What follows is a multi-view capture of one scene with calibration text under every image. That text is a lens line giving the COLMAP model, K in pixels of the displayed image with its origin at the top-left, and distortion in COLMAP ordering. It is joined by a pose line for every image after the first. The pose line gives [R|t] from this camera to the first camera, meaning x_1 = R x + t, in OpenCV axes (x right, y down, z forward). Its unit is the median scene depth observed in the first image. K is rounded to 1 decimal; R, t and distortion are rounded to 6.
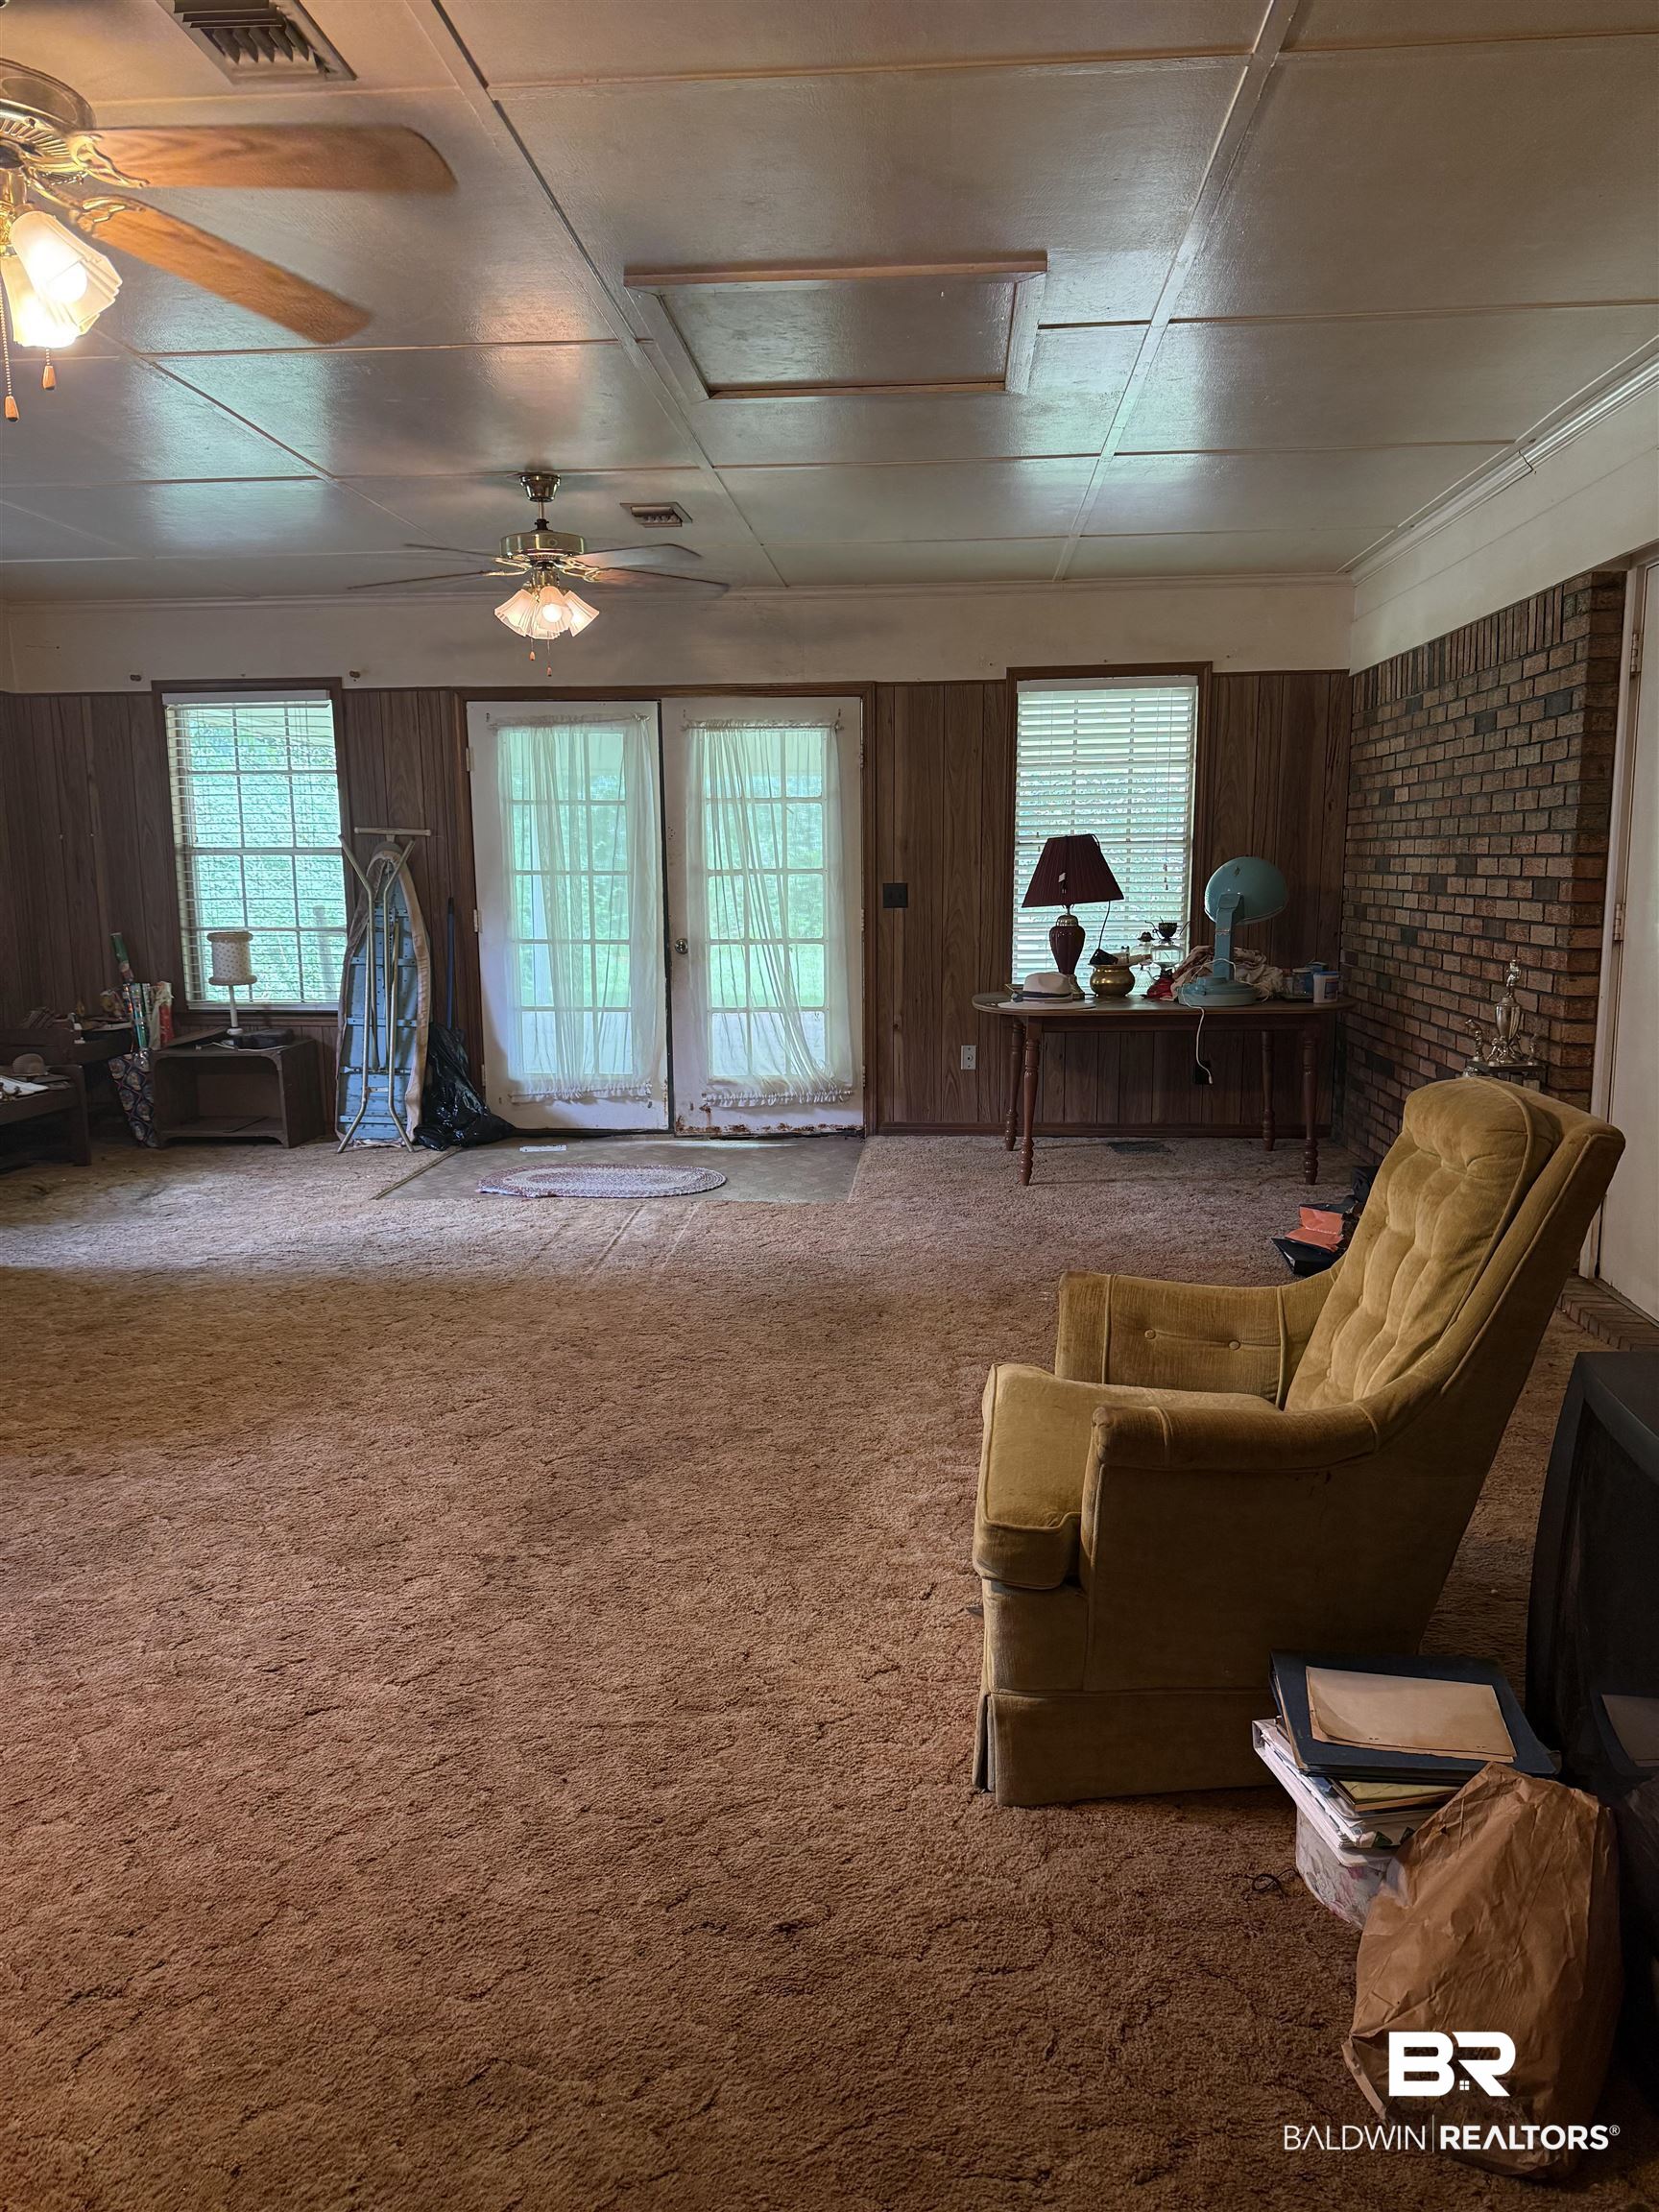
lens RADIAL K [[1545.2, 0, 836.1], [0, 1545.2, 1112.4], [0, 0, 1]] dist [0.040854, -0.008949]
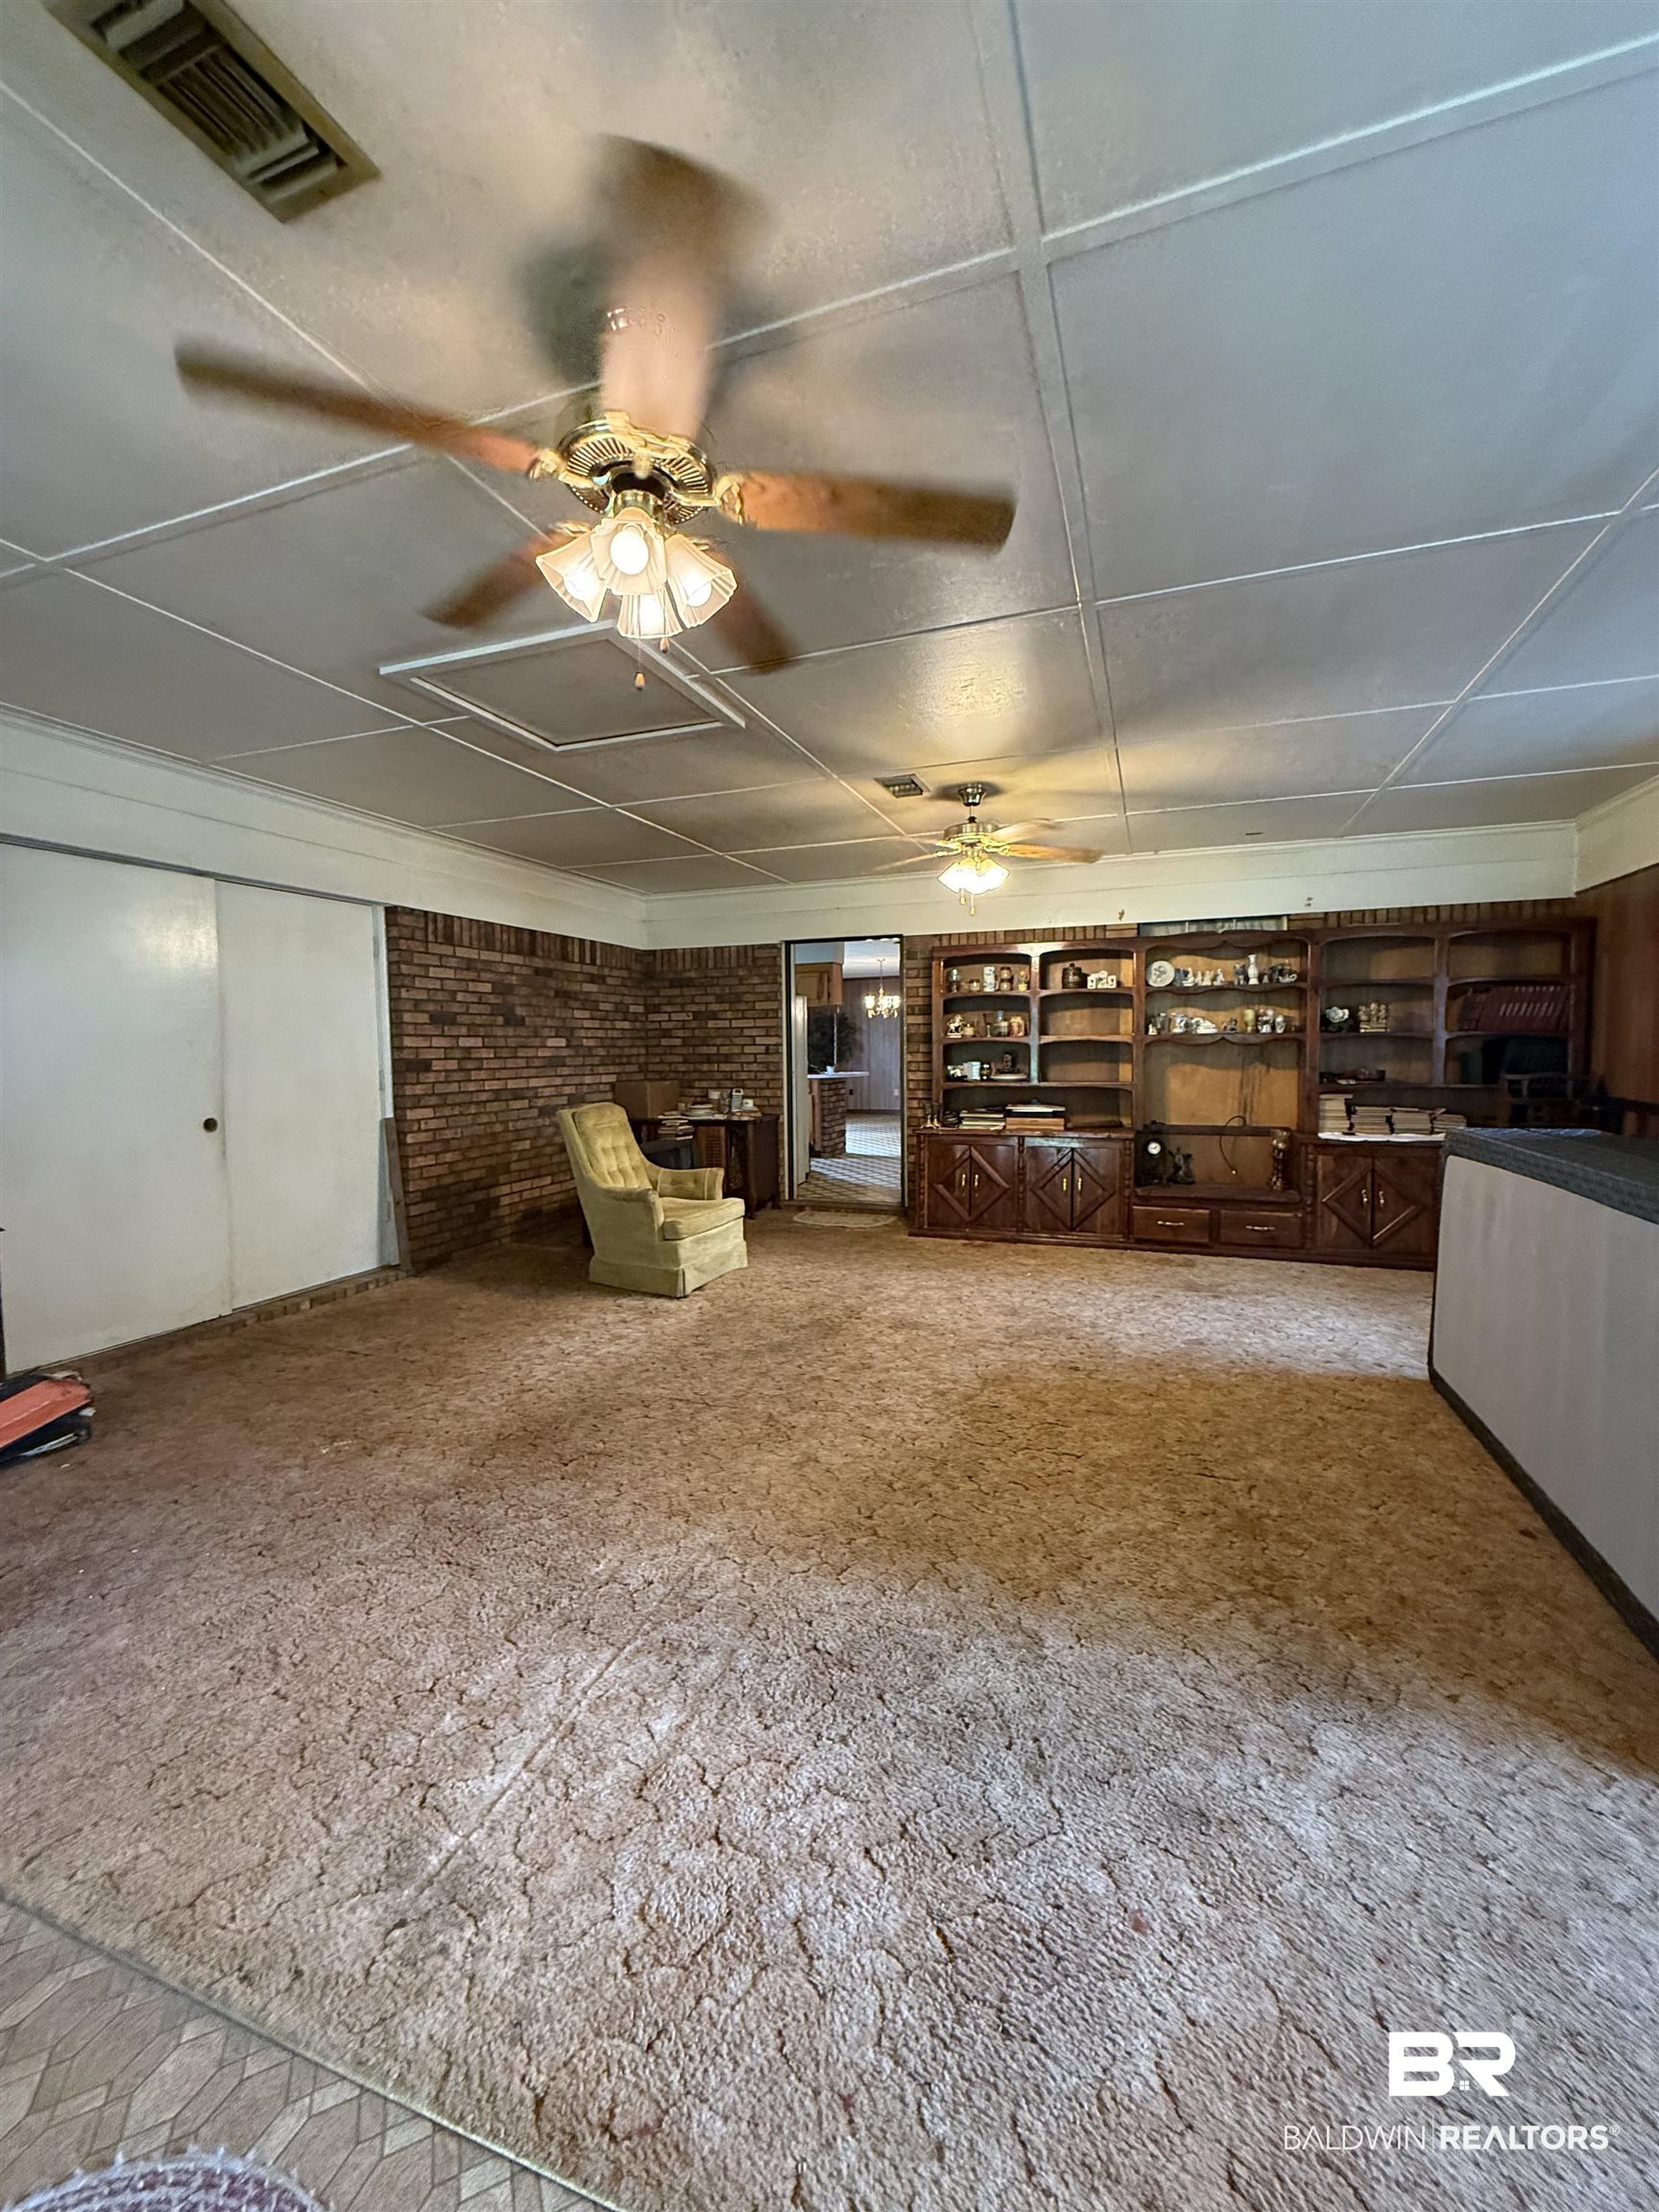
lens RADIAL K [[883.6, 0, 832.7], [0, 883.6, 1095.7], [0, 0, 1]] dist [0.001643, -0.000348]
pose [[-0.960642, 0.001714, 0.277783, -0.225039], [0.061154, 0.976753, 0.205460, -0.137233], [-0.270974, 0.214361, -0.938415, 0.880388]]
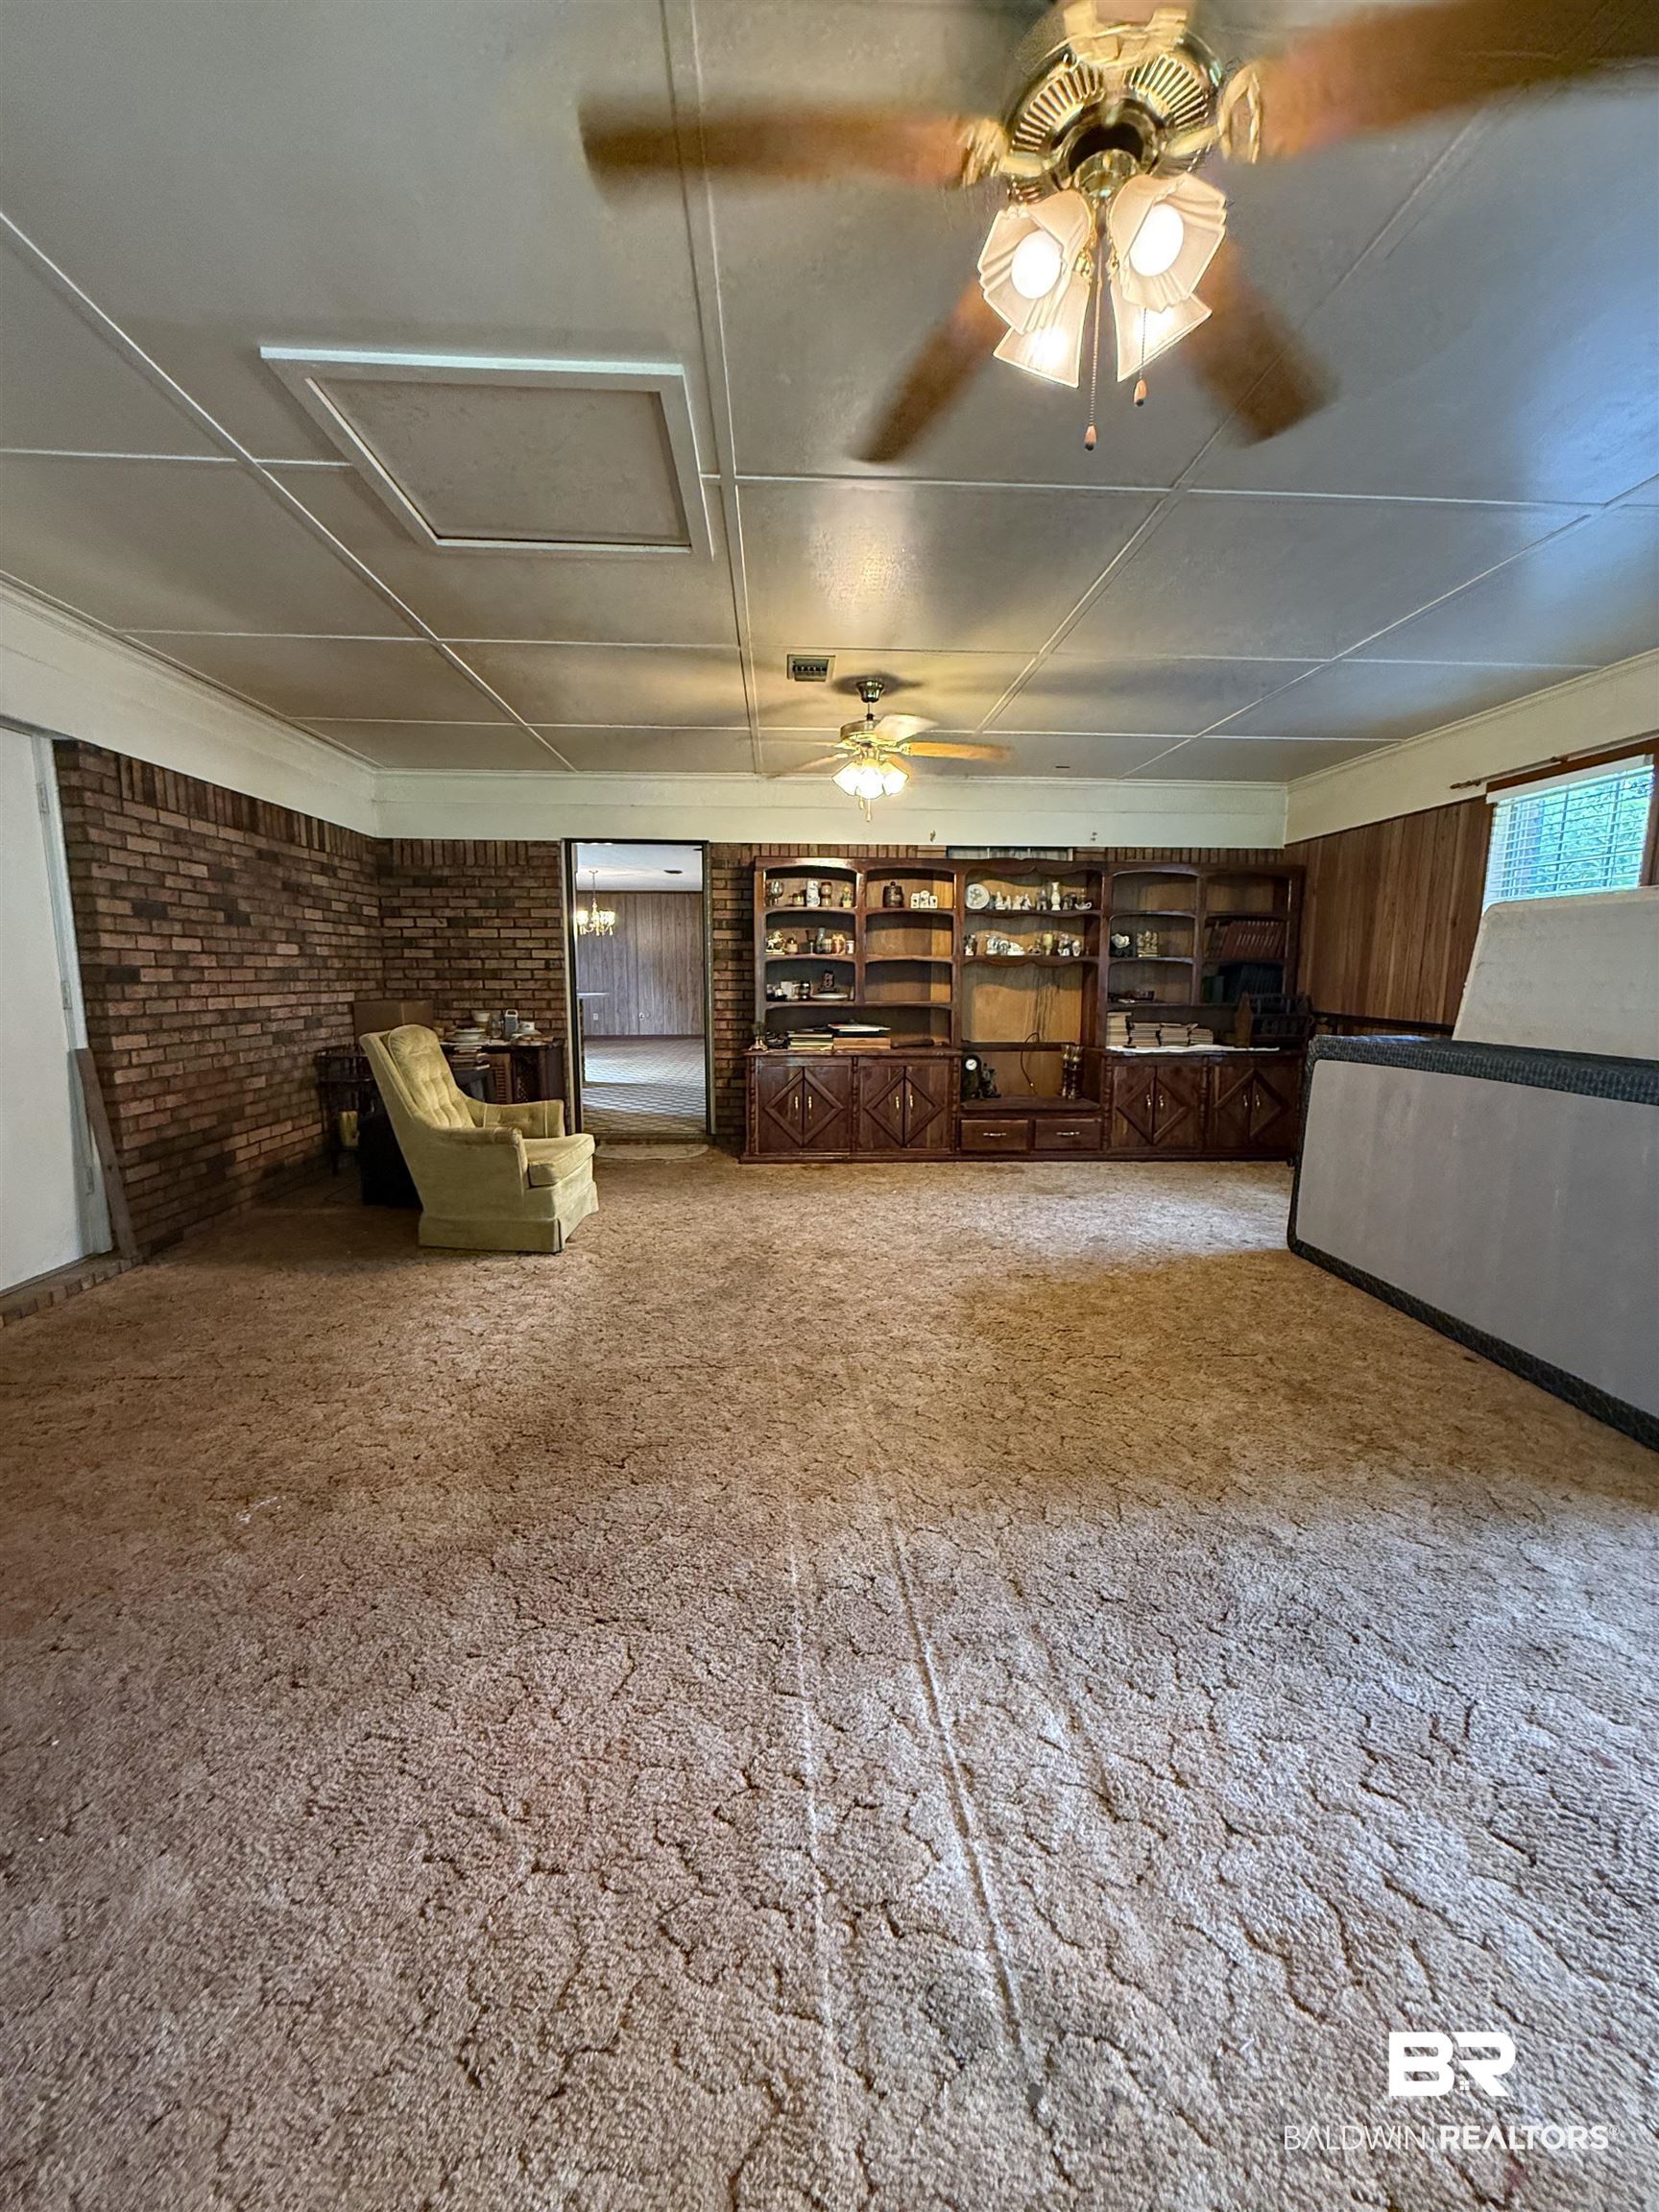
lens RADIAL K [[883.6, 0, 830.6], [0, 883.6, 1095.0], [0, 0, 1]] dist [0.001643, -0.000348]
pose [[-0.991938, 0.019411, -0.125225, -0.056263], [-0.018344, 0.955793, 0.293467, -0.126426], [0.125385, 0.293398, -0.947732, 0.852645]]
